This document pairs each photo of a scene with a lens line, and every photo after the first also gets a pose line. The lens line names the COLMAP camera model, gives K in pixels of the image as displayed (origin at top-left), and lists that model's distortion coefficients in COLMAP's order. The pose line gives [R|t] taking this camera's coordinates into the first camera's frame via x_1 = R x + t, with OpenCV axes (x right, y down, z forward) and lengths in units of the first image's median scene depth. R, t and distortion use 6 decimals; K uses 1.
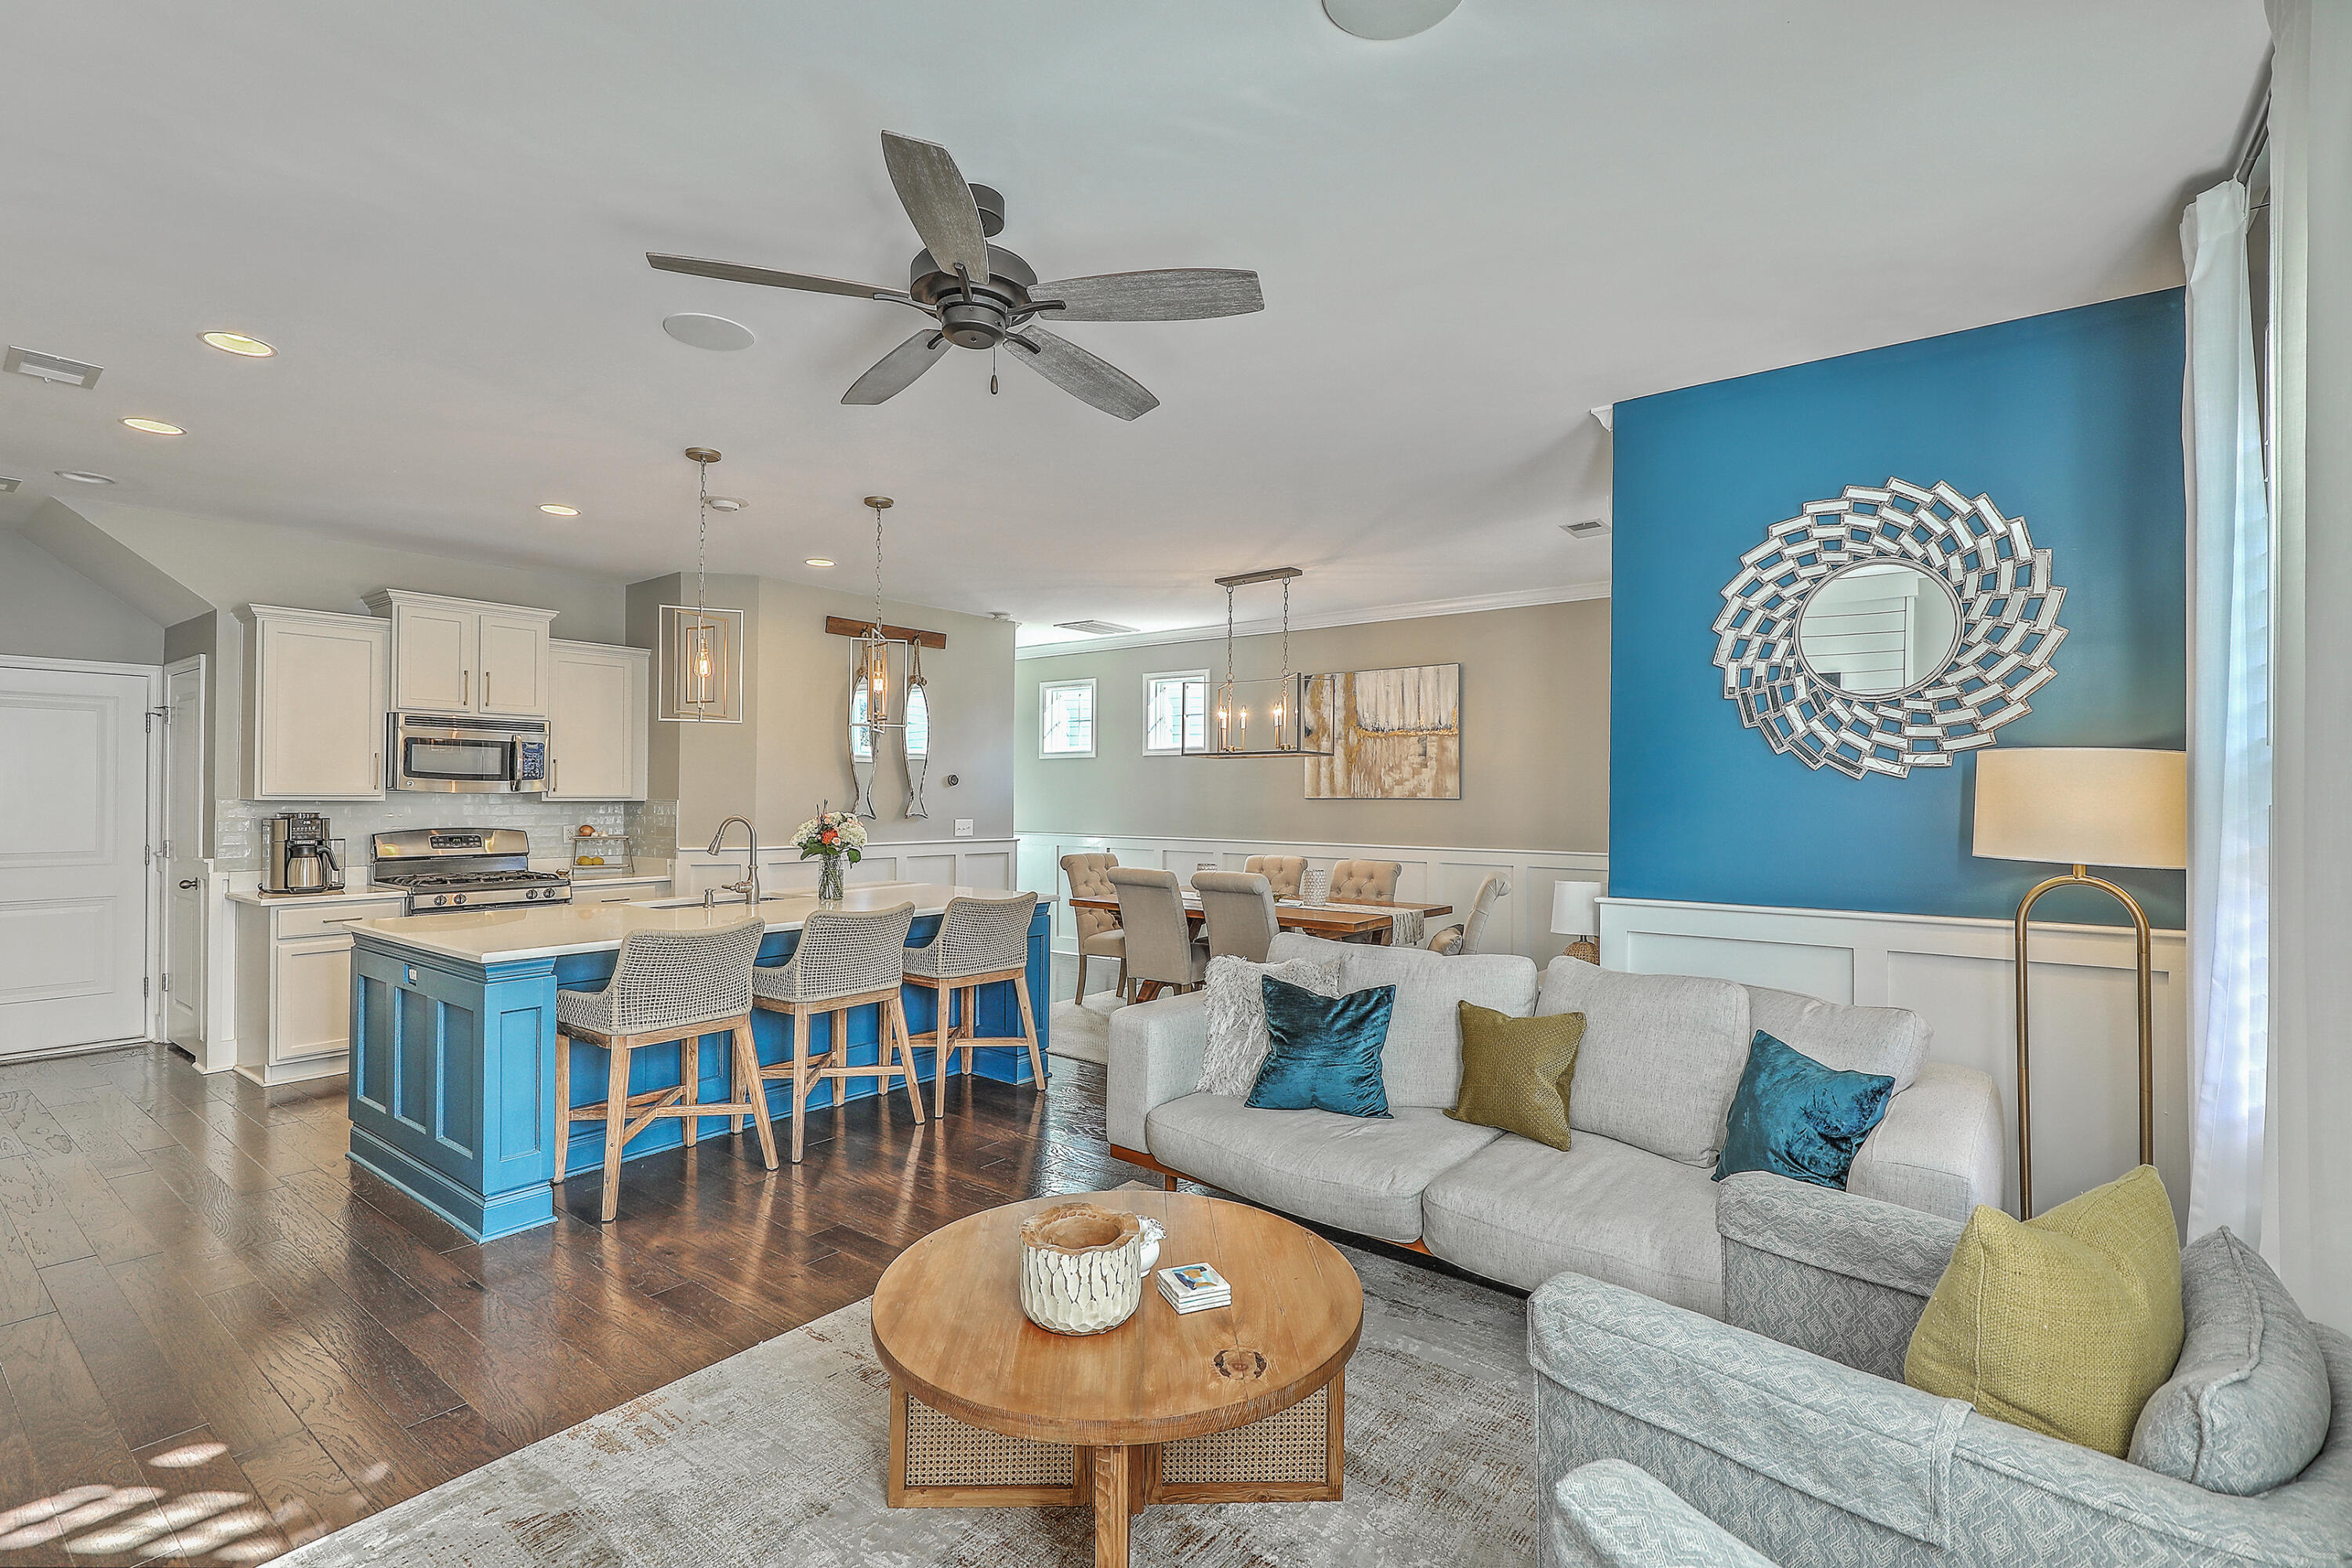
lens RADIAL K [[1070.3, 0, 1196.0], [0, 1070.3, 792.4], [0, 0, 1]] dist [0.002915, -0.000619]
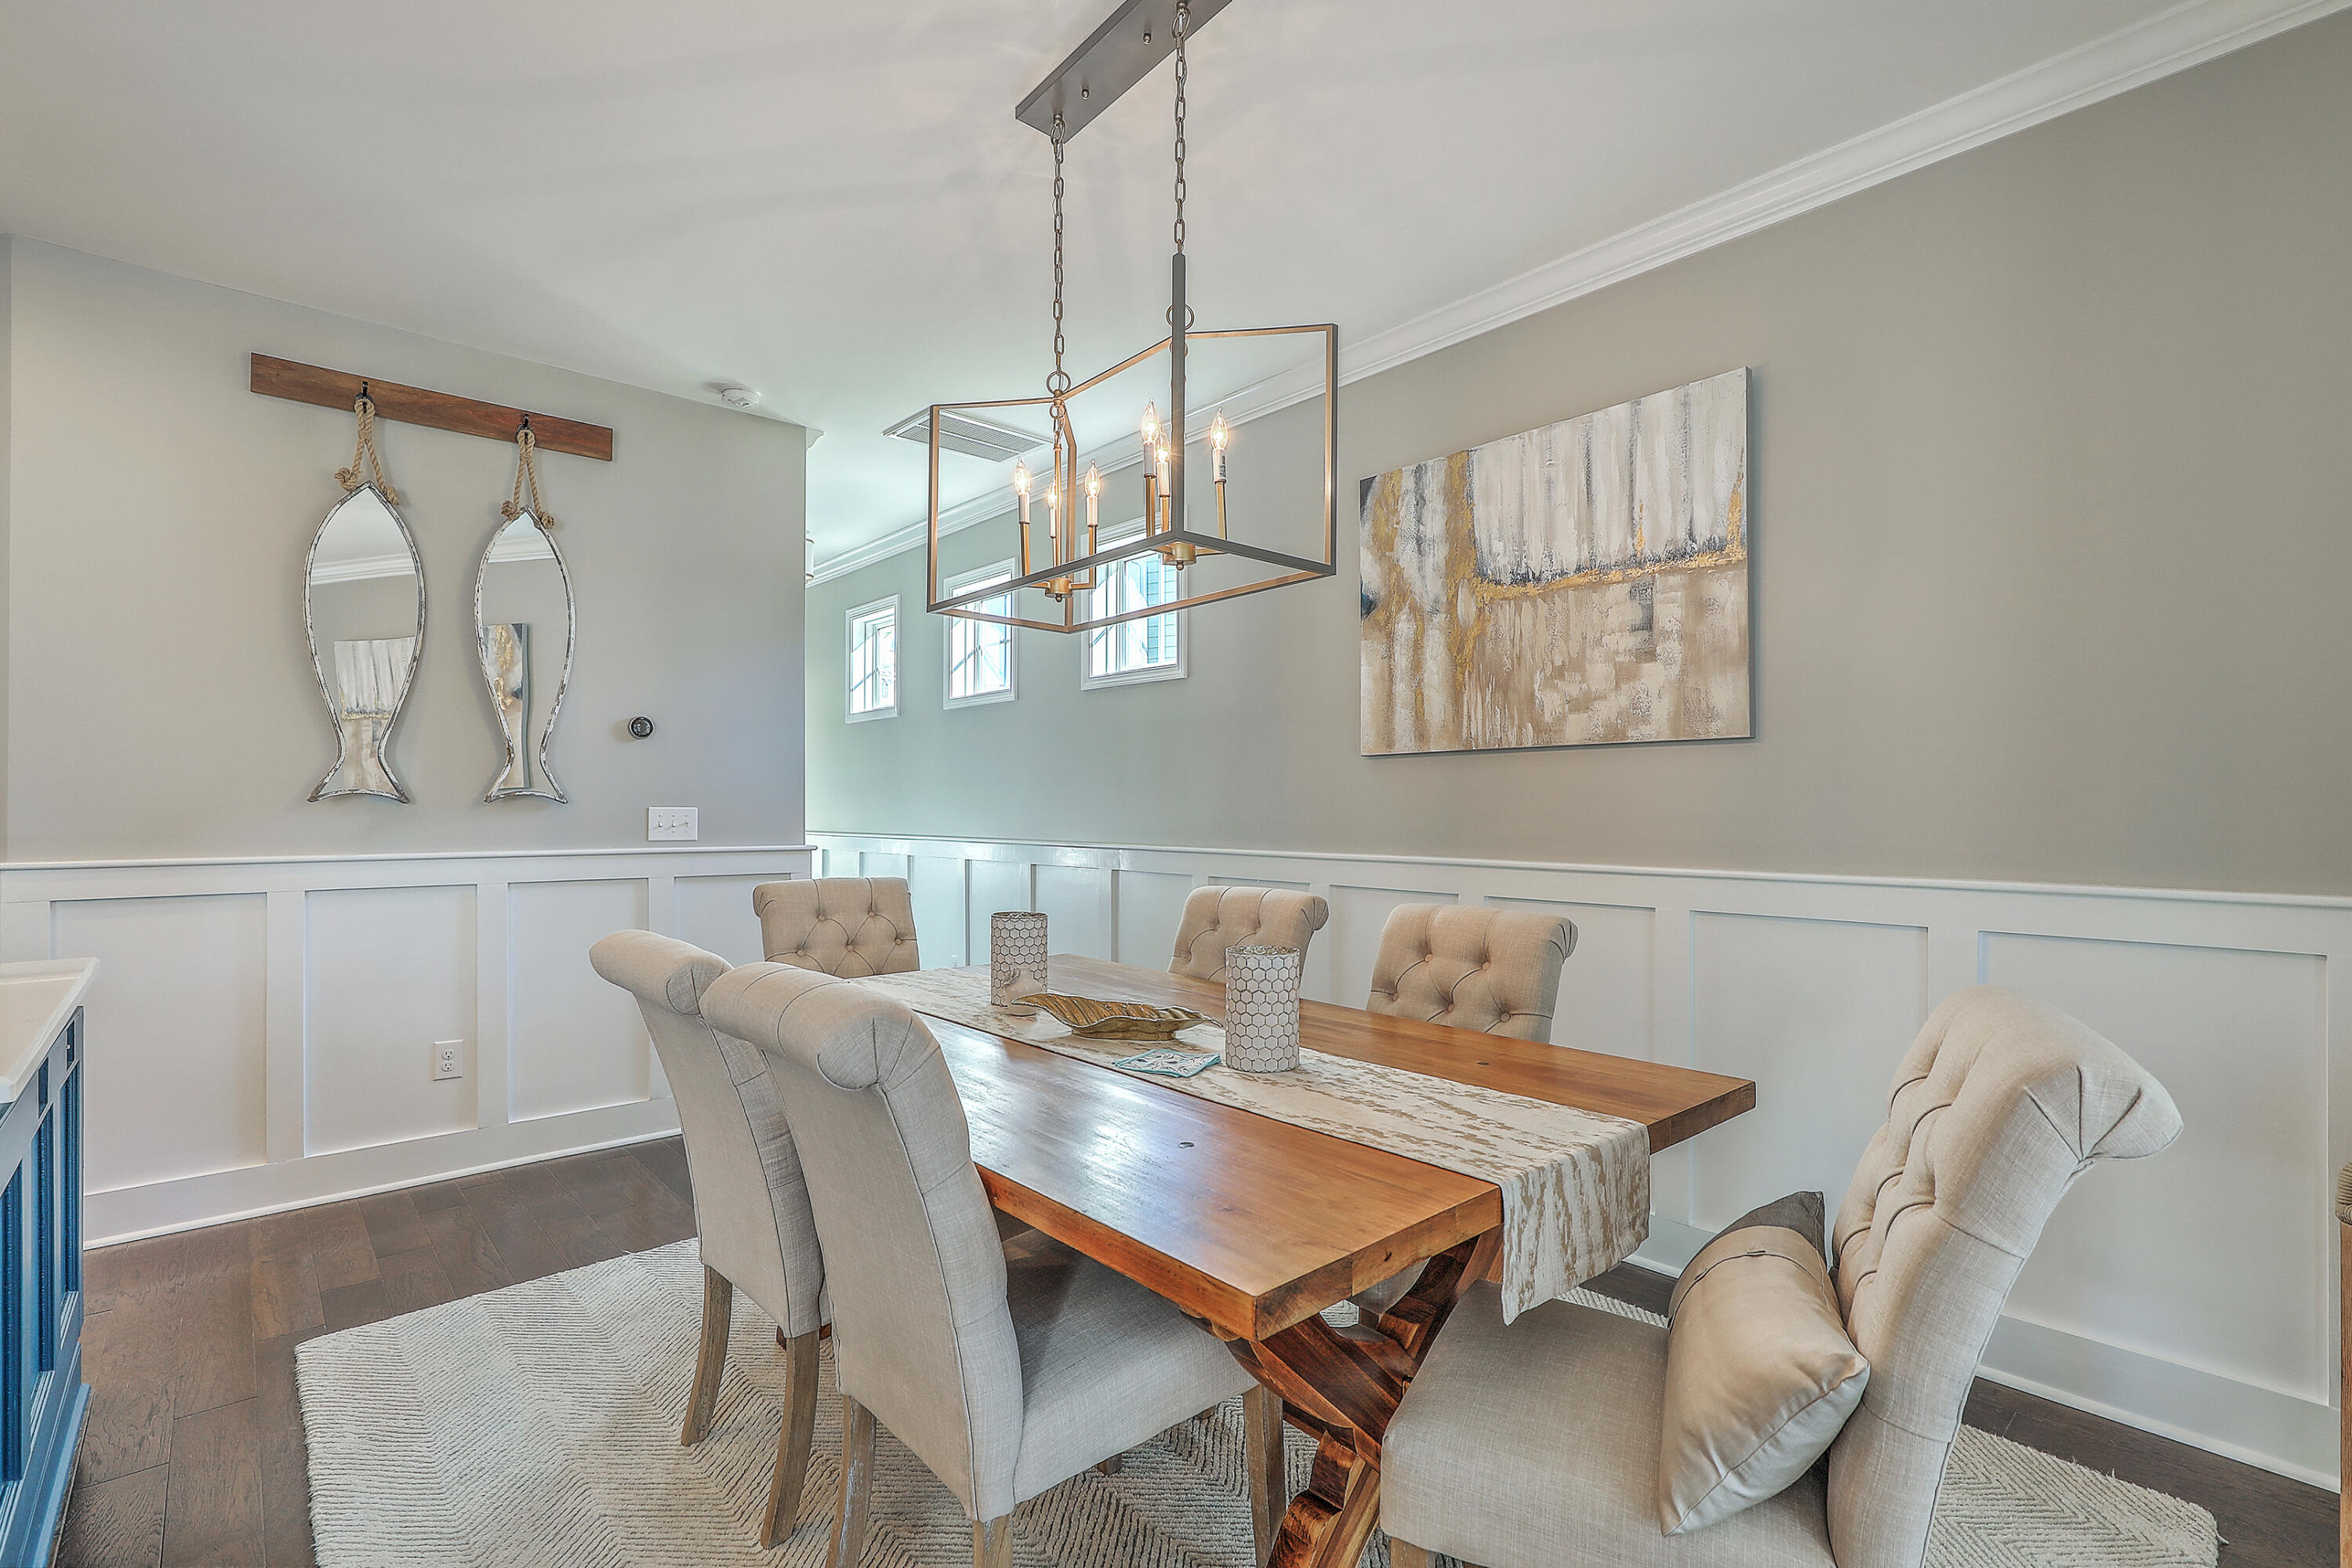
lens RADIAL K [[1085.4, 0, 1186.5], [0, 1085.4, 803.4], [0, 0, 1]] dist [0.013504, -0.000390]
pose [[0.981739, -0.006699, -0.190116, 0.155160], [0.006985, 0.999975, 0.000836, 0.032808], [0.190106, -0.002149, 0.981761, 0.727474]]
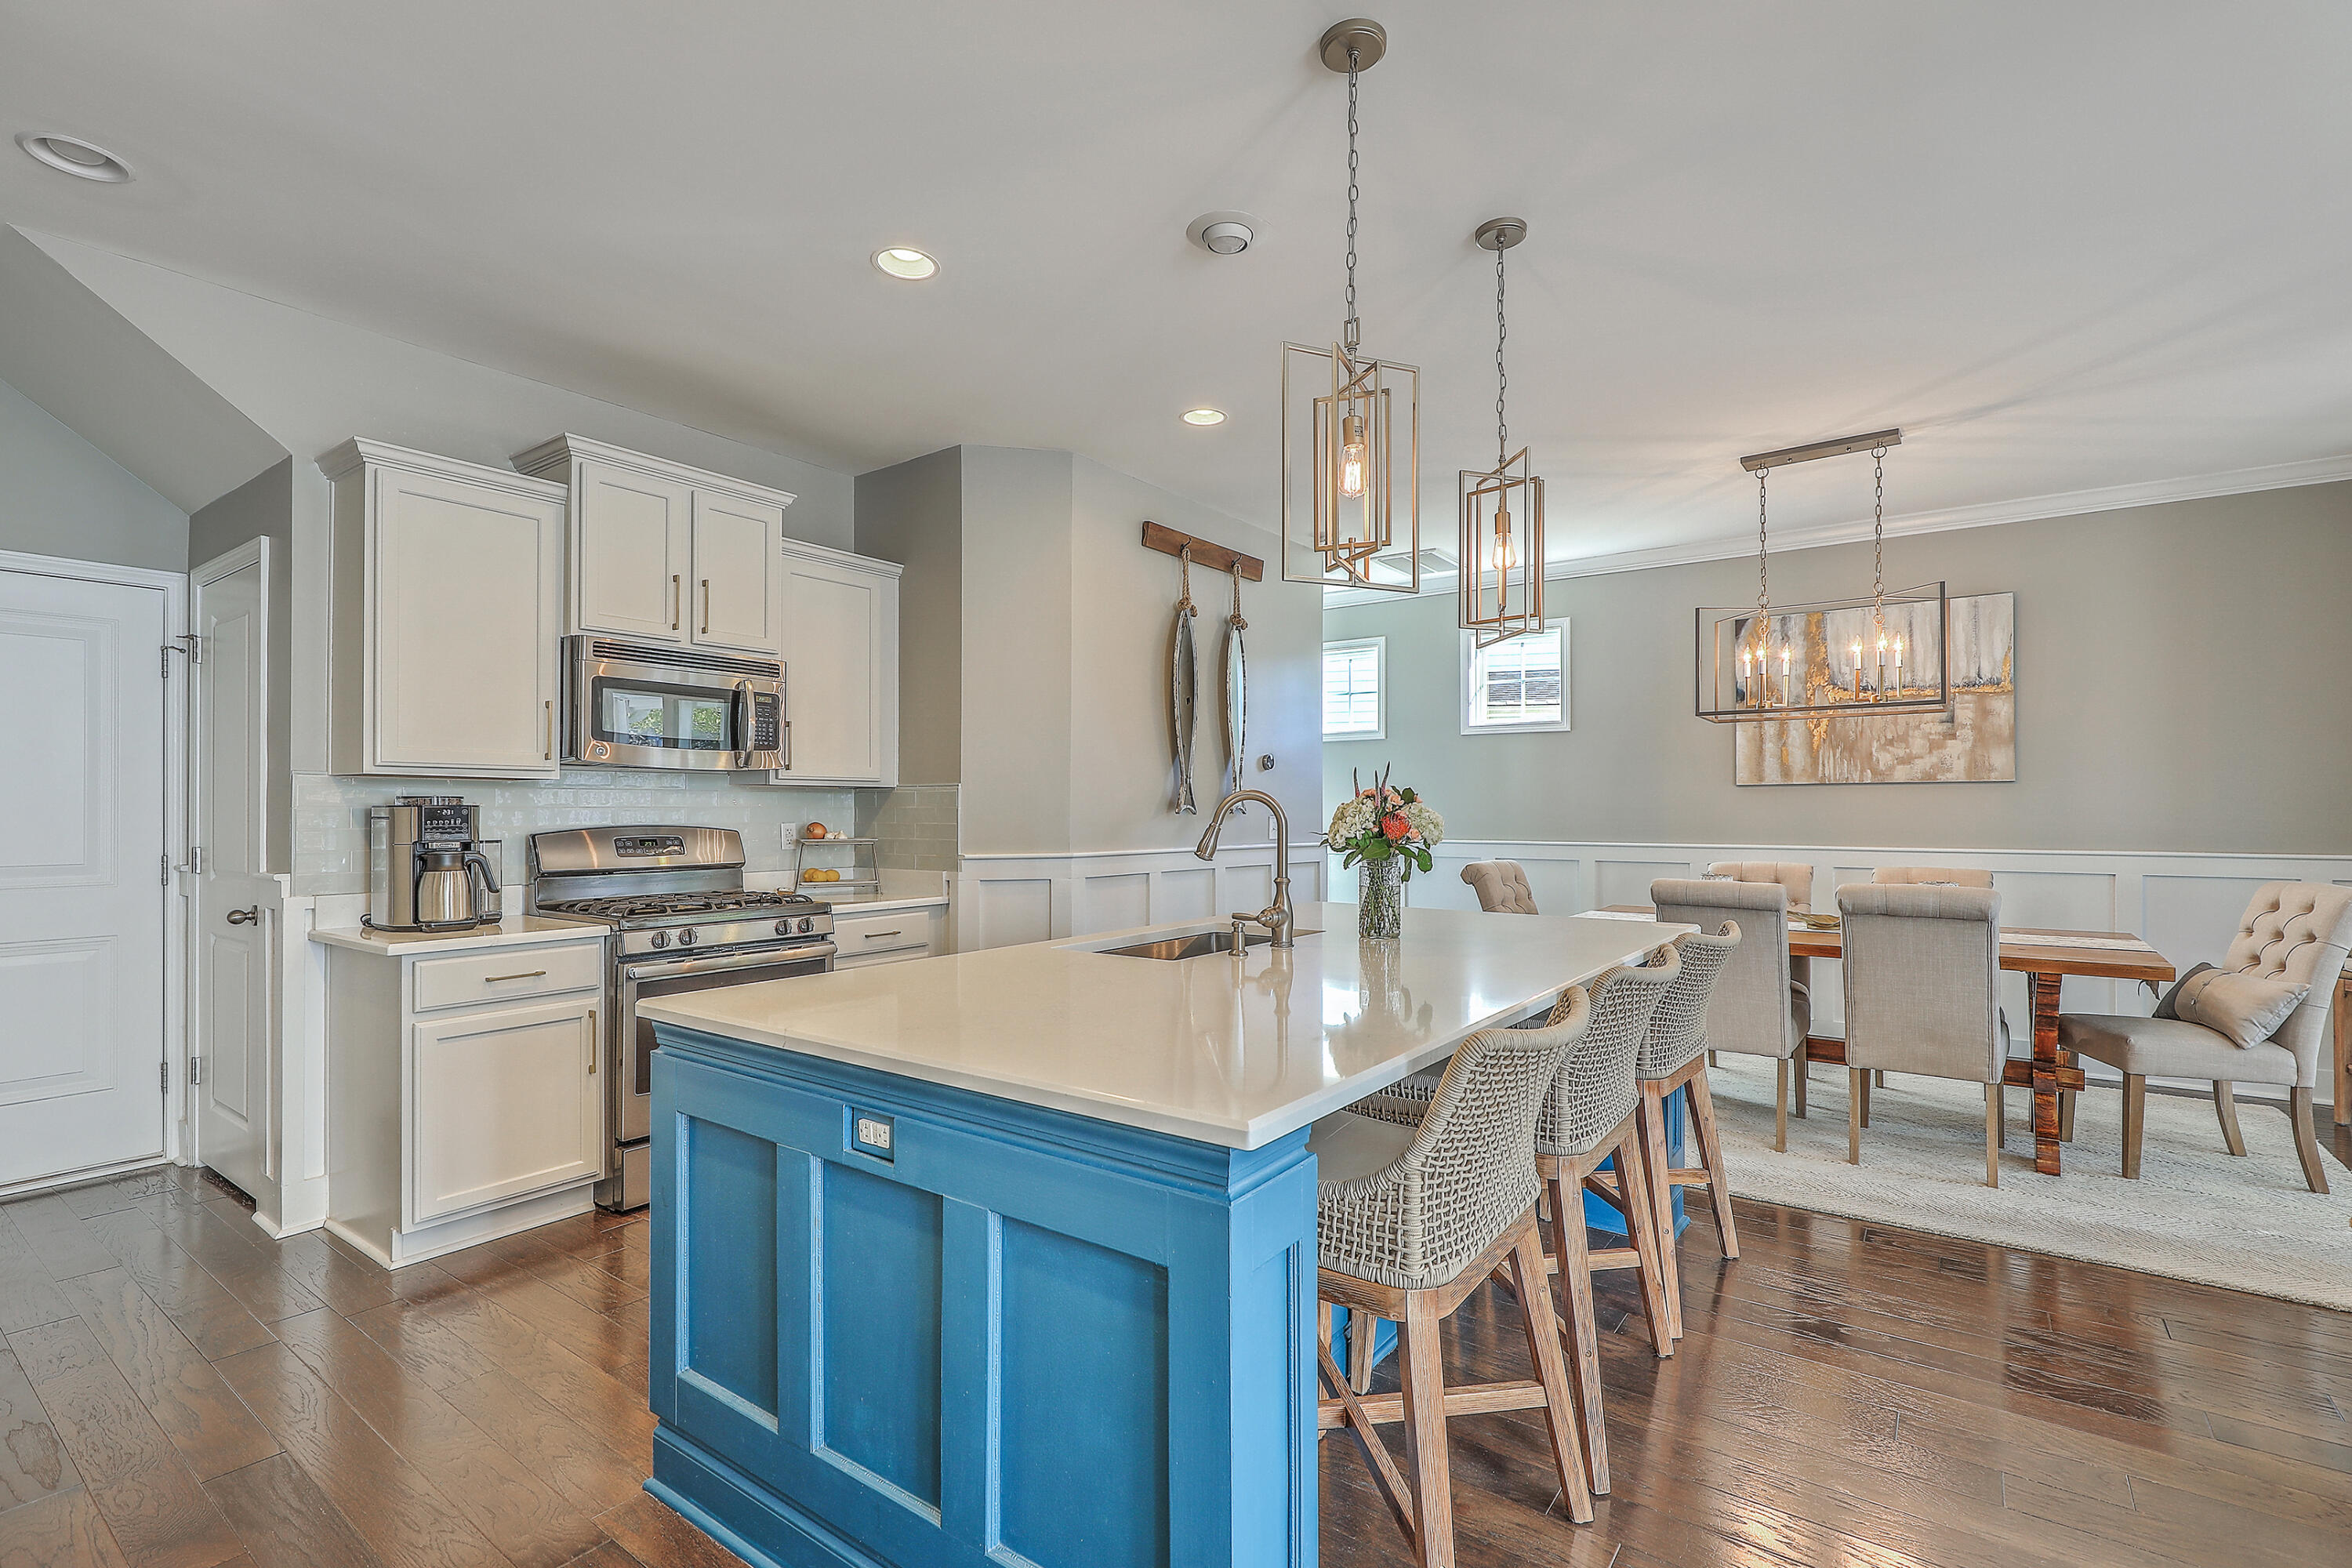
lens RADIAL K [[1072.8, 0, 1198.9], [0, 1072.8, 808.2], [0, 0, 1]] dist [0.000690, 0.000607]
pose [[0.999814, -0.005723, 0.018396, -0.380274], [0.005723, 0.999984, 0.000084, 0.025528], [-0.018396, 0.000021, 0.999831, 0.355728]]
